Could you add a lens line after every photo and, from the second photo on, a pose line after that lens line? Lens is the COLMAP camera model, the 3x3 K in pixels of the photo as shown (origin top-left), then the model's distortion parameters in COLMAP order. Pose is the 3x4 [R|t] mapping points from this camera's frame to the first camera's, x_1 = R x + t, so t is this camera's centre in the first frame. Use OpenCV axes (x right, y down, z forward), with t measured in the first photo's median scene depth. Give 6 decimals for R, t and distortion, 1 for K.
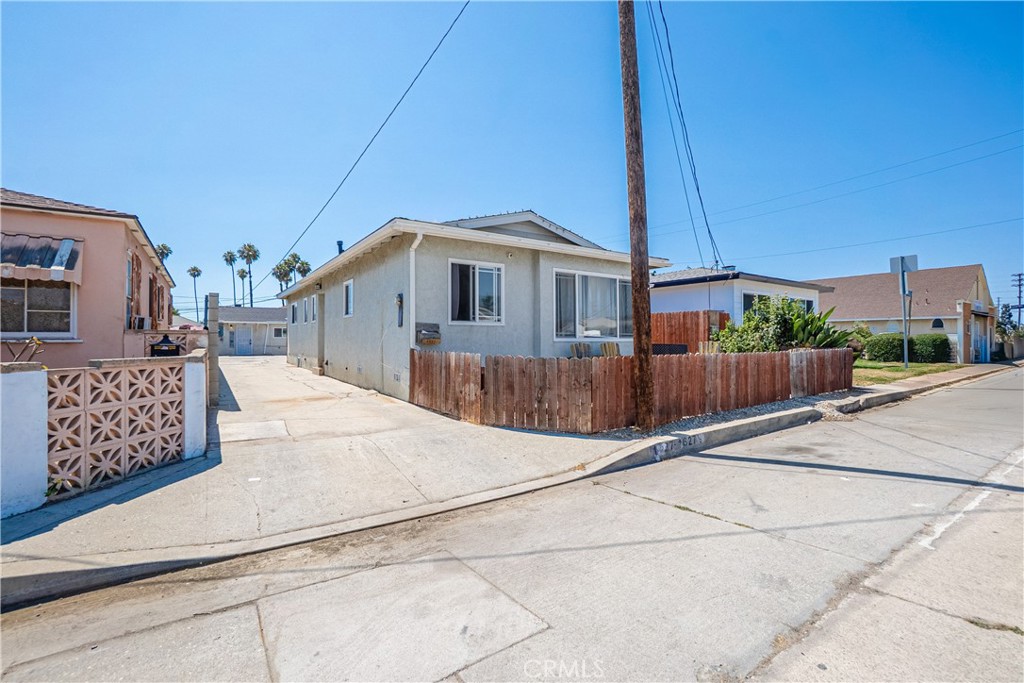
lens RADIAL K [[447.7, 0, 508.8], [0, 447.7, 339.1], [0, 0, 1]] dist [-0.015631, 0.000264]
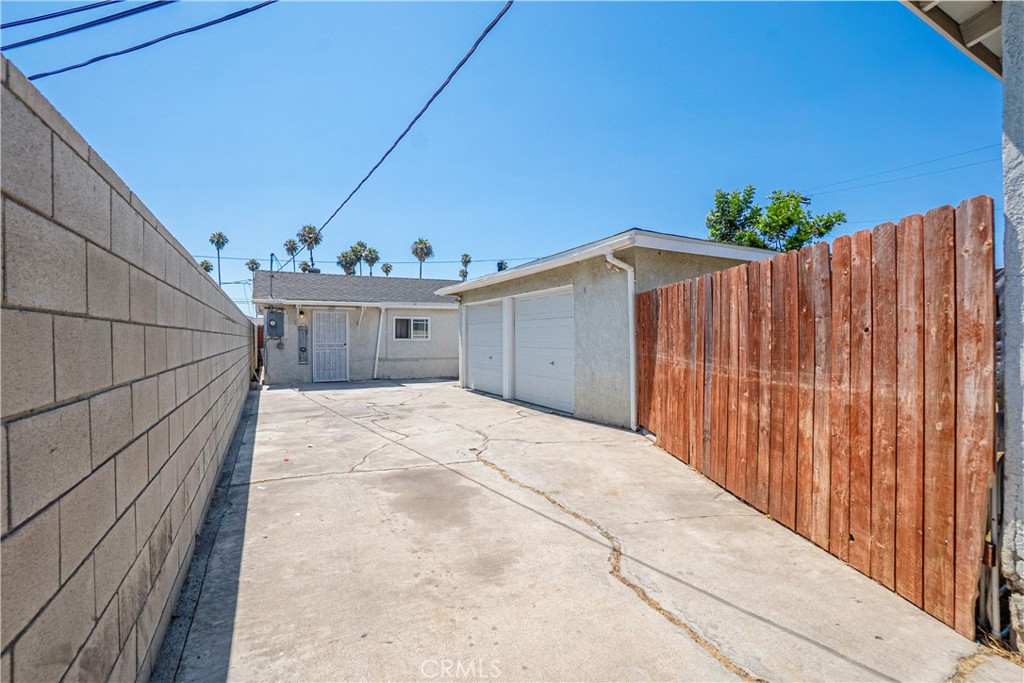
lens RADIAL K [[447.7, 0, 510.9], [0, 447.7, 342.6], [0, 0, 1]] dist [-0.015631, 0.000264]
pose [[0.995055, -0.000046, -0.099322, -0.113354], [0.001099, 0.999944, 0.010548, -0.001706], [0.099316, -0.010605, 0.994999, 0.176609]]
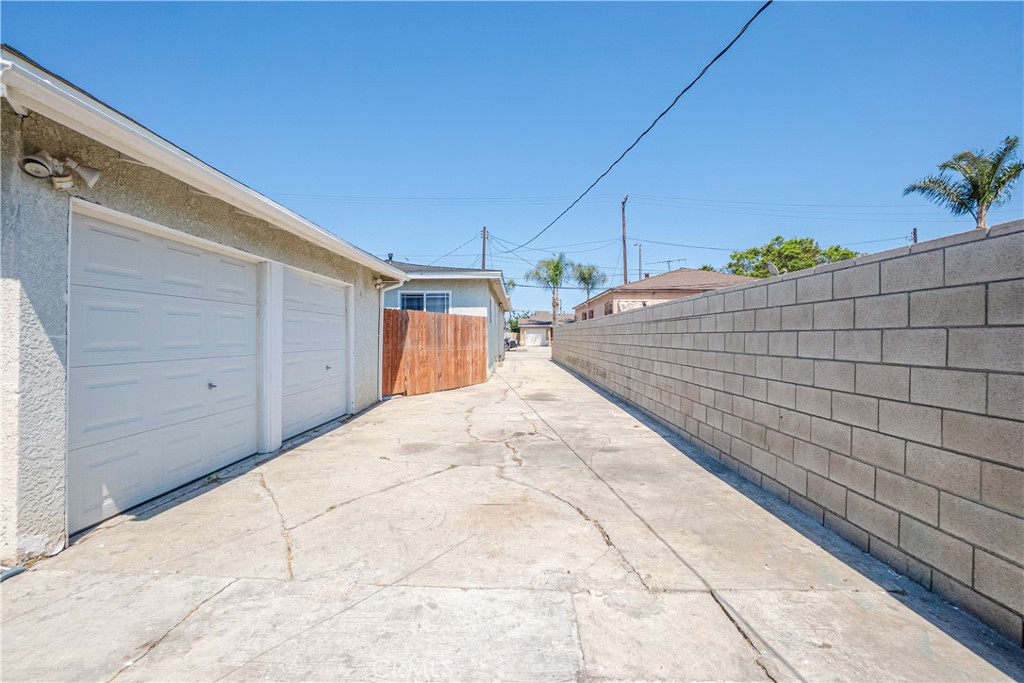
lens RADIAL K [[447.7, 0, 506.3], [0, 447.7, 334.7], [0, 0, 1]] dist [-0.015631, 0.000264]
pose [[-0.803692, 0.001695, 0.595042, -0.171315], [-0.002145, 0.999981, -0.005746, -0.001690], [-0.595041, -0.005894, -0.803674, 0.286893]]
